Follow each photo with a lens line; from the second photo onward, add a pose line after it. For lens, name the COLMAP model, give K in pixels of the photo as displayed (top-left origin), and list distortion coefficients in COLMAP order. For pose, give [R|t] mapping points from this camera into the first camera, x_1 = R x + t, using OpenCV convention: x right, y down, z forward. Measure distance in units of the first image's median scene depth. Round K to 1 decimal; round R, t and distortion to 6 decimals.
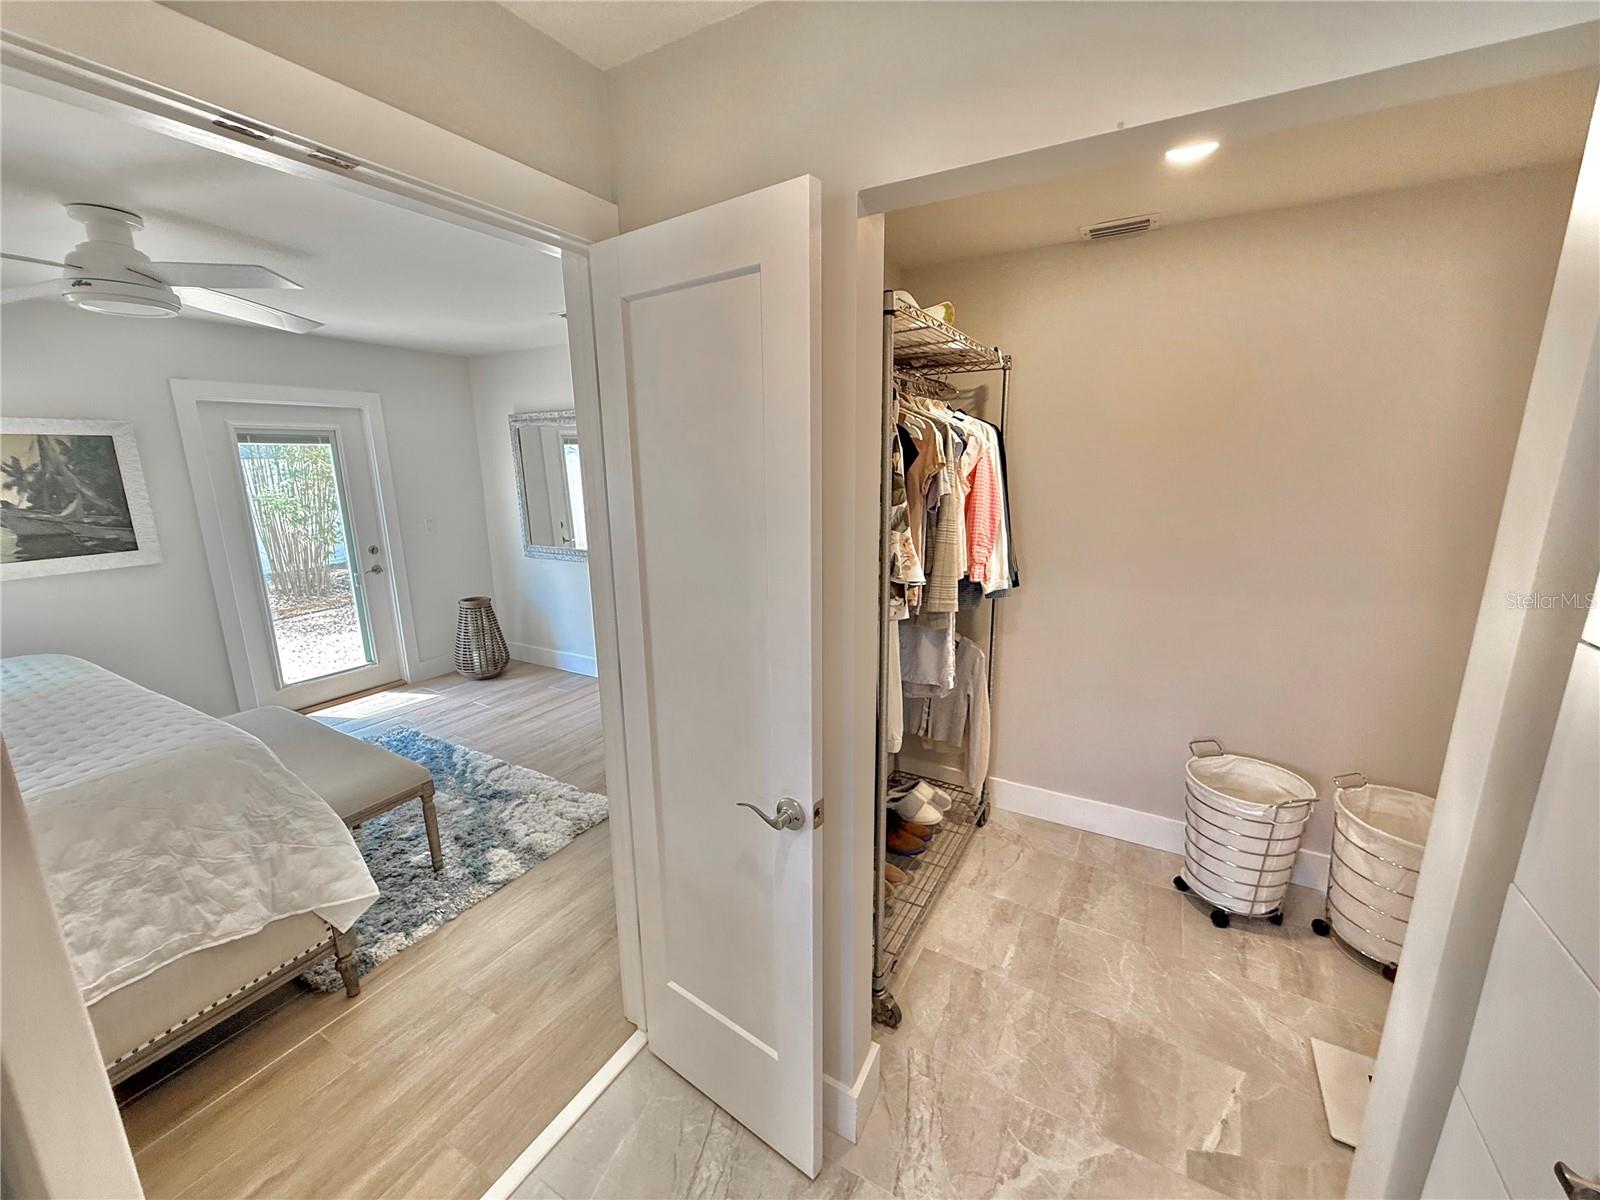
lens RADIAL K [[637.1, 0, 800.0], [0, 637.1, 600.0], [0, 0, 1]] dist [-0.001064, -0.000029]
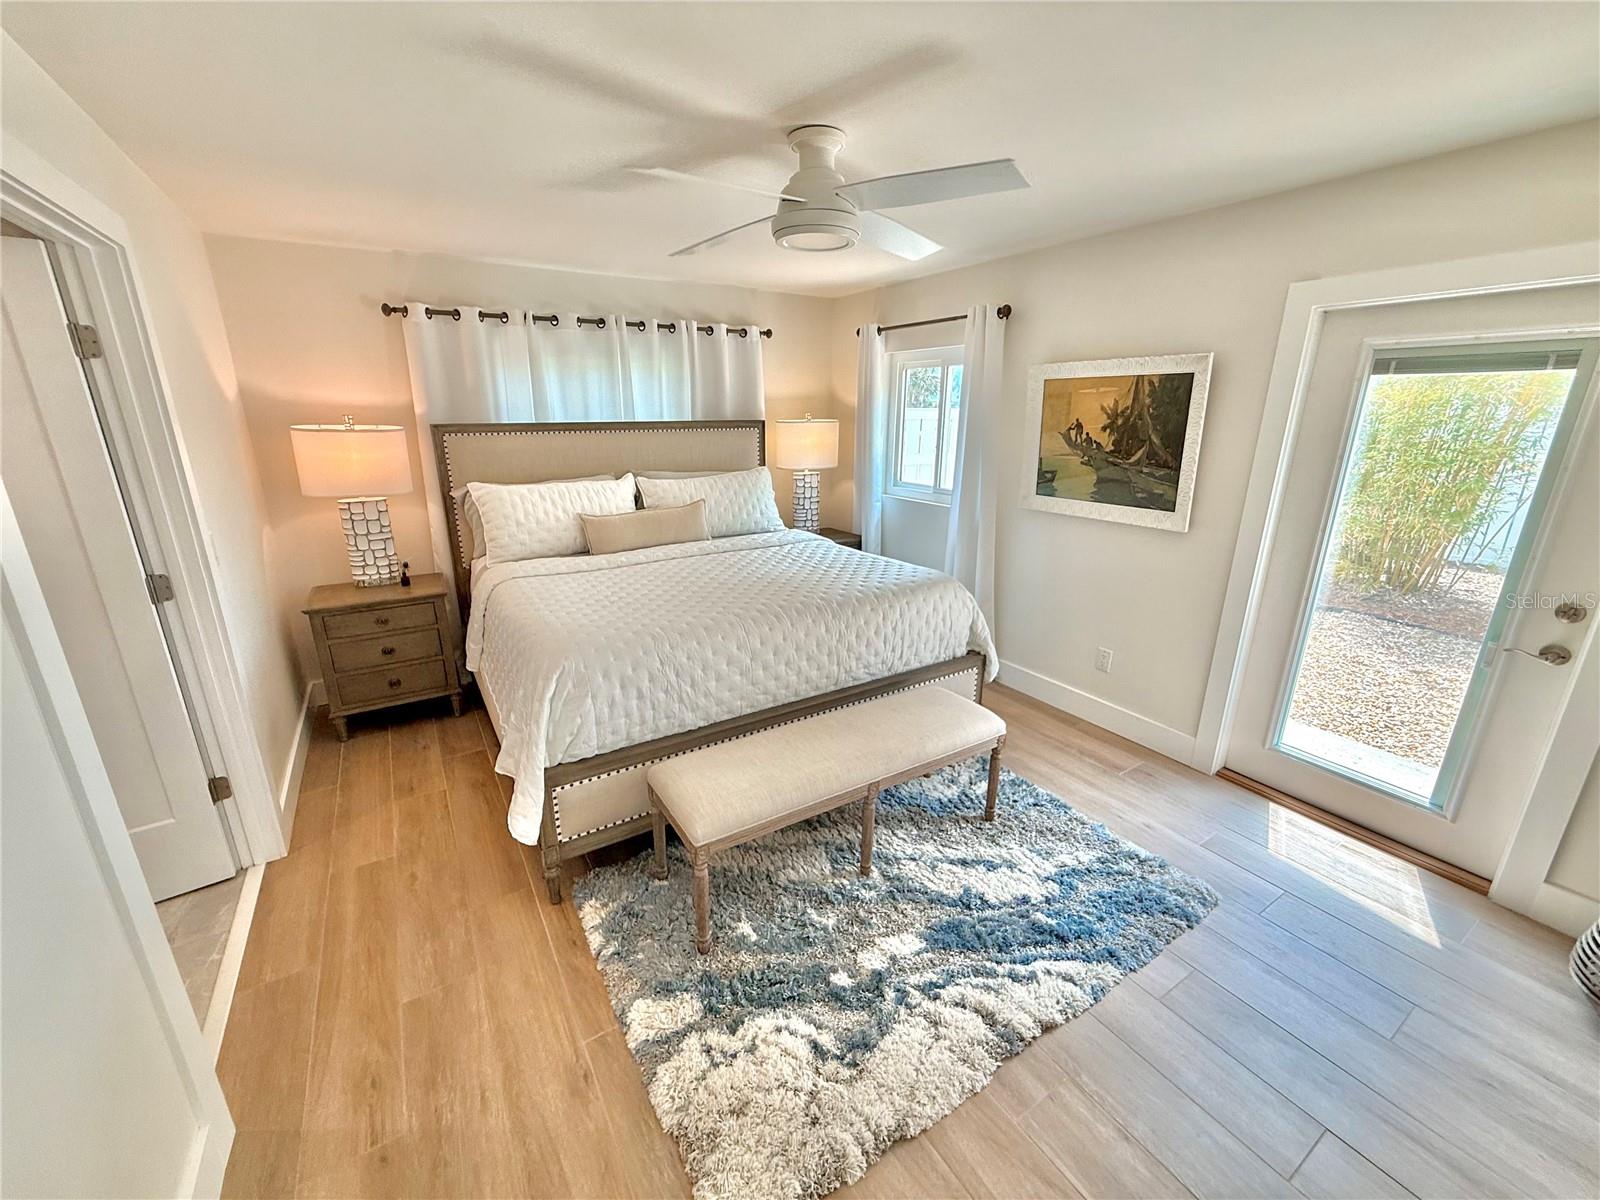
lens RADIAL K [[637.1, 0, 800.0], [0, 637.1, 600.0], [0, 0, 1]] dist [-0.001064, -0.000029]
pose [[-0.468873, 0.264983, -0.842581, -0.068919], [-0.189869, 0.901400, 0.389138, -0.225476], [0.862617, 0.342436, -0.372330, 1.005822]]
